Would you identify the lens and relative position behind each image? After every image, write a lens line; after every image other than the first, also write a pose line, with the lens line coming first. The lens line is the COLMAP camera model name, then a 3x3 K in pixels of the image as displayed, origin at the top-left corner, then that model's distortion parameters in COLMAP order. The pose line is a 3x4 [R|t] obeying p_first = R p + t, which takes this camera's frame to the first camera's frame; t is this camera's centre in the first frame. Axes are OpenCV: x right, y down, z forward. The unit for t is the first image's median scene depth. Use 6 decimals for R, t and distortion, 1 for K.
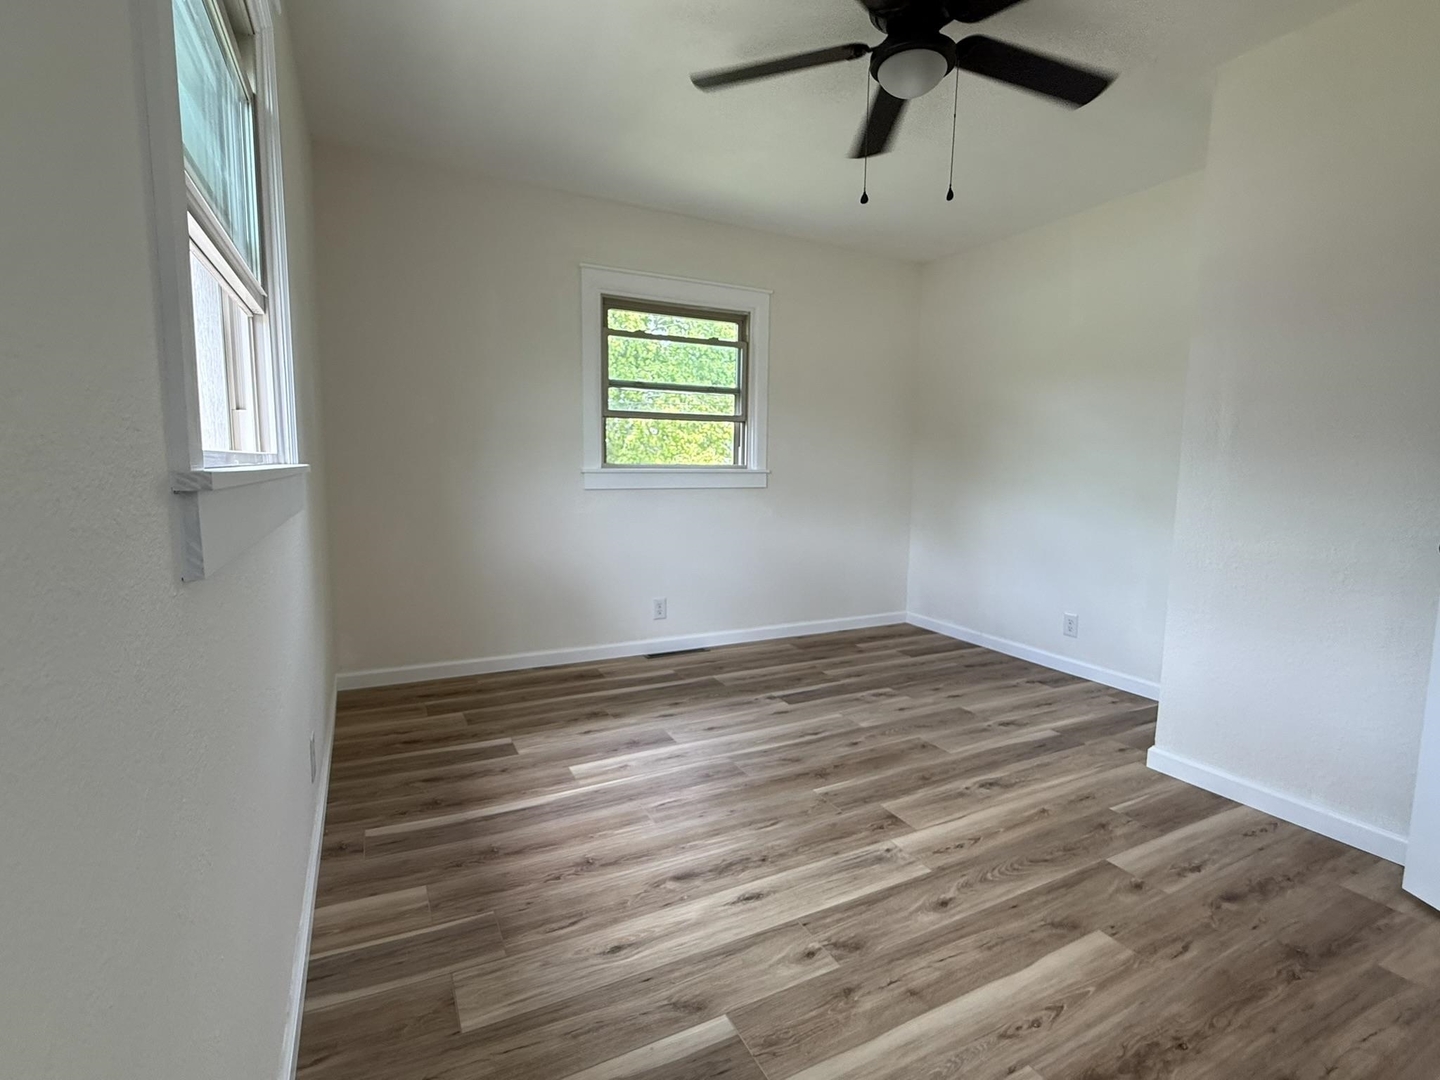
lens RADIAL K [[676.4, 0, 720.0], [0, 676.4, 540.0], [0, 0, 1]] dist [0.001610, 0.000627]
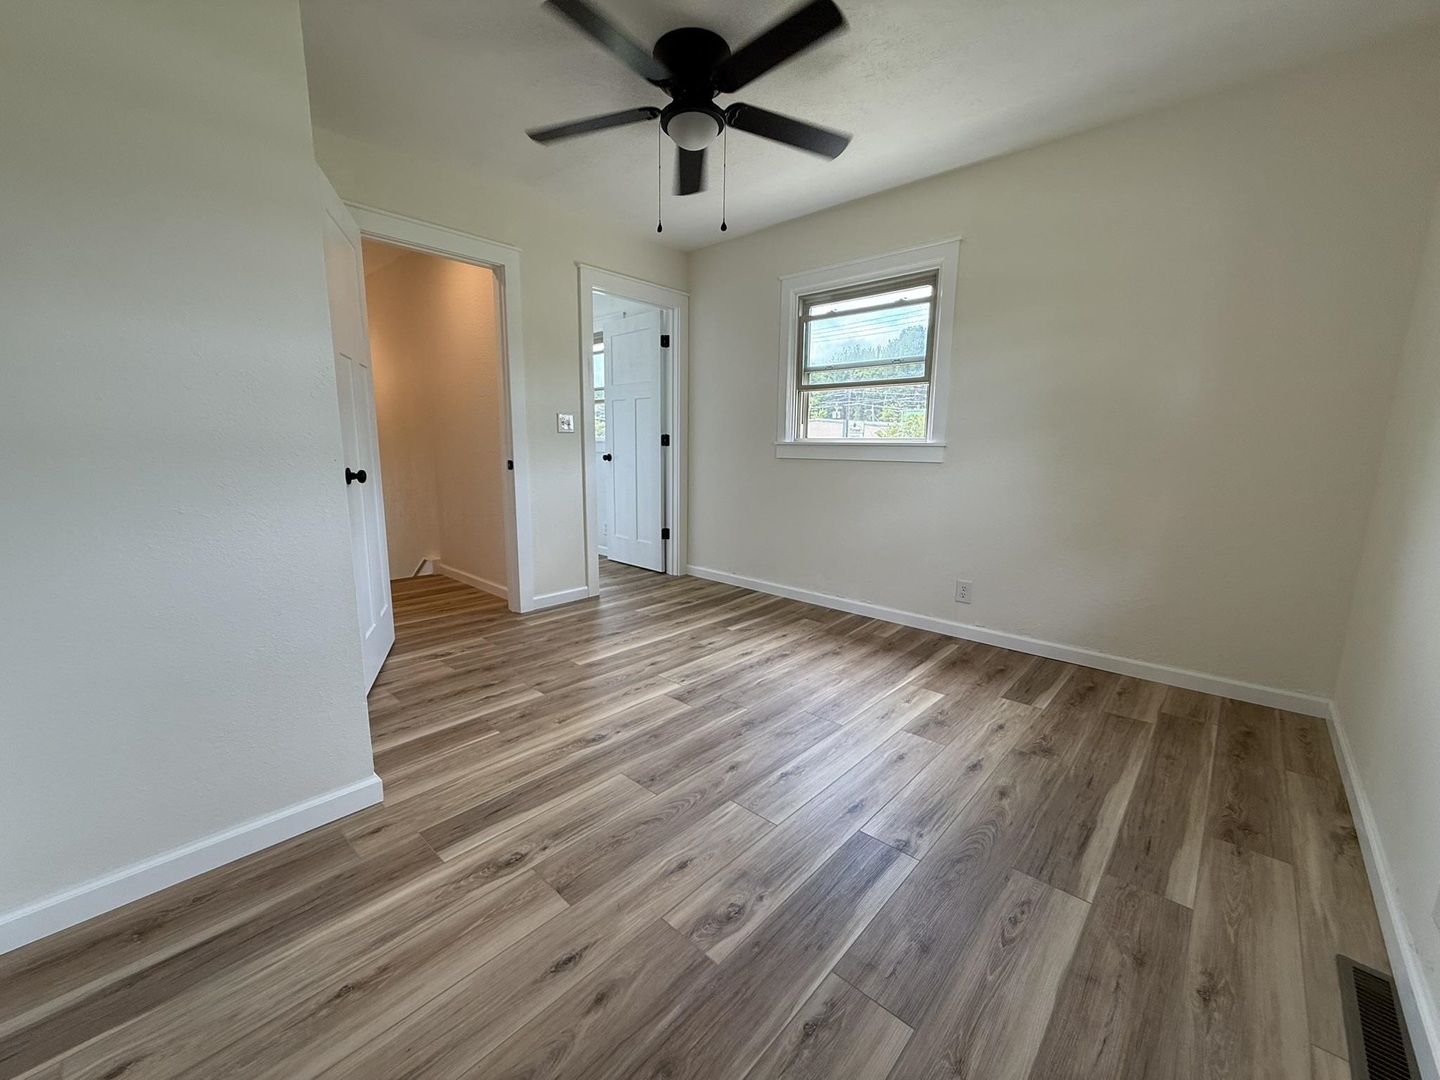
lens RADIAL K [[574.9, 0, 714.9], [0, 574.9, 540.0], [0, 0, 1]] dist [-0.001420, 0.000482]
pose [[-0.940637, 0.032692, -0.337836, 0.438147], [-0.060876, 0.962960, 0.262683, -0.151477], [0.333910, 0.267656, -0.903806, 1.516394]]
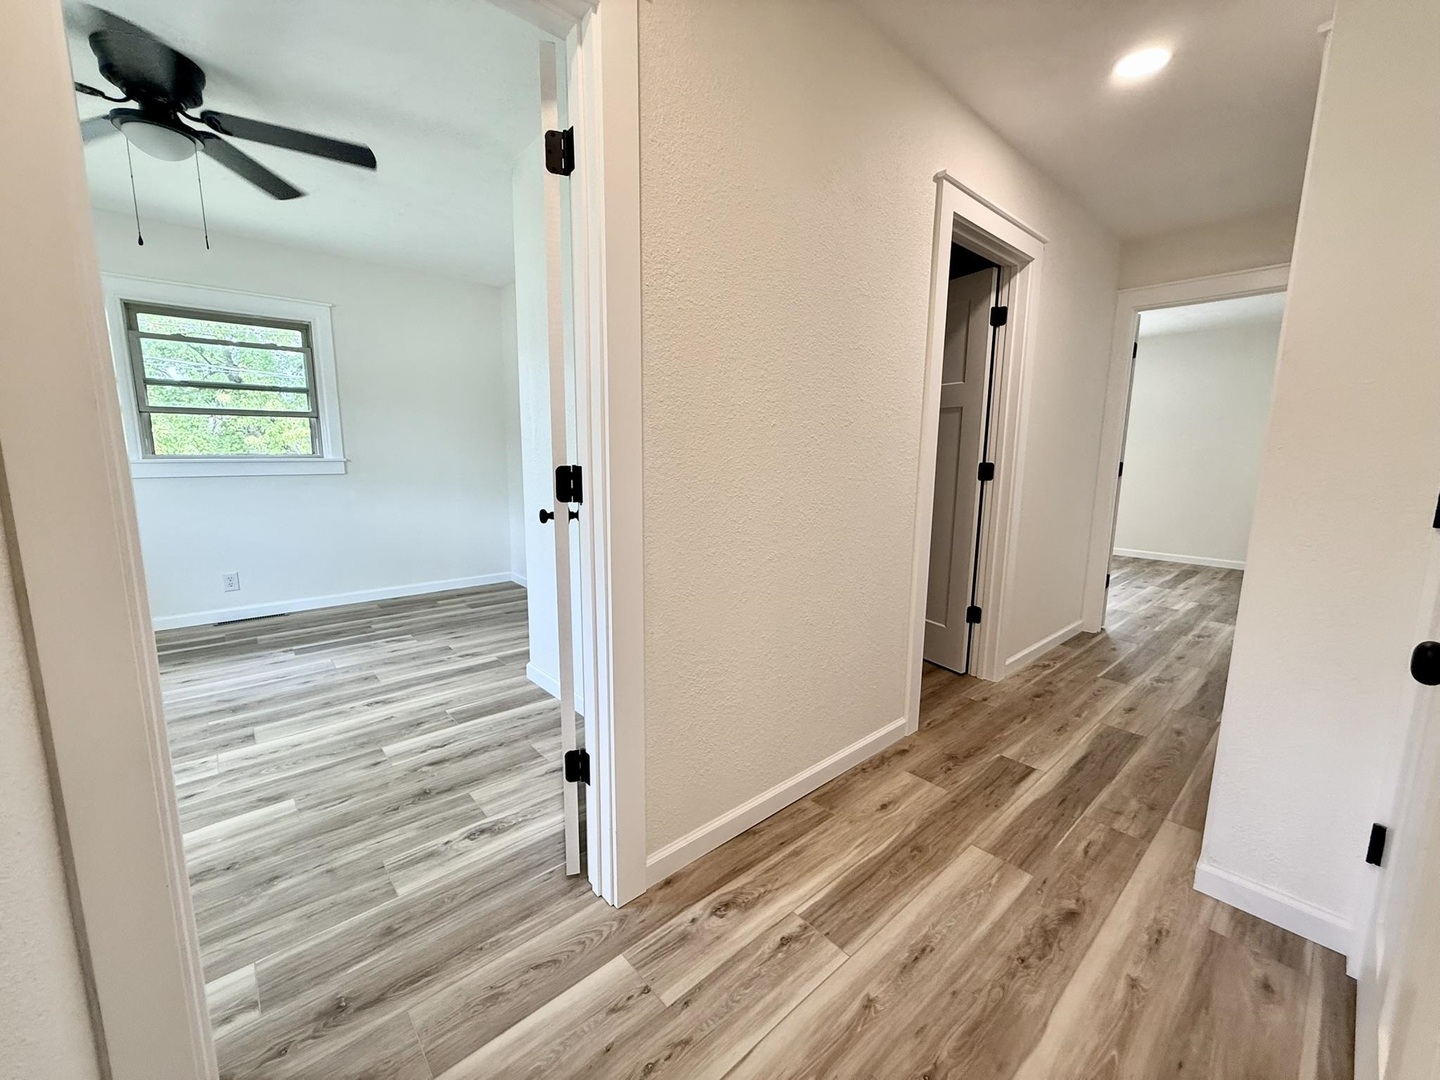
lens RADIAL K [[574.9, 0, 714.9], [0, 574.9, 540.0], [0, 0, 1]] dist [-0.001420, 0.000482]
pose [[0.970343, -0.040543, 0.238307, 0.667802], [0.029312, 0.998295, 0.050487, 0.008071], [-0.239947, -0.042004, 0.969877, -0.191082]]
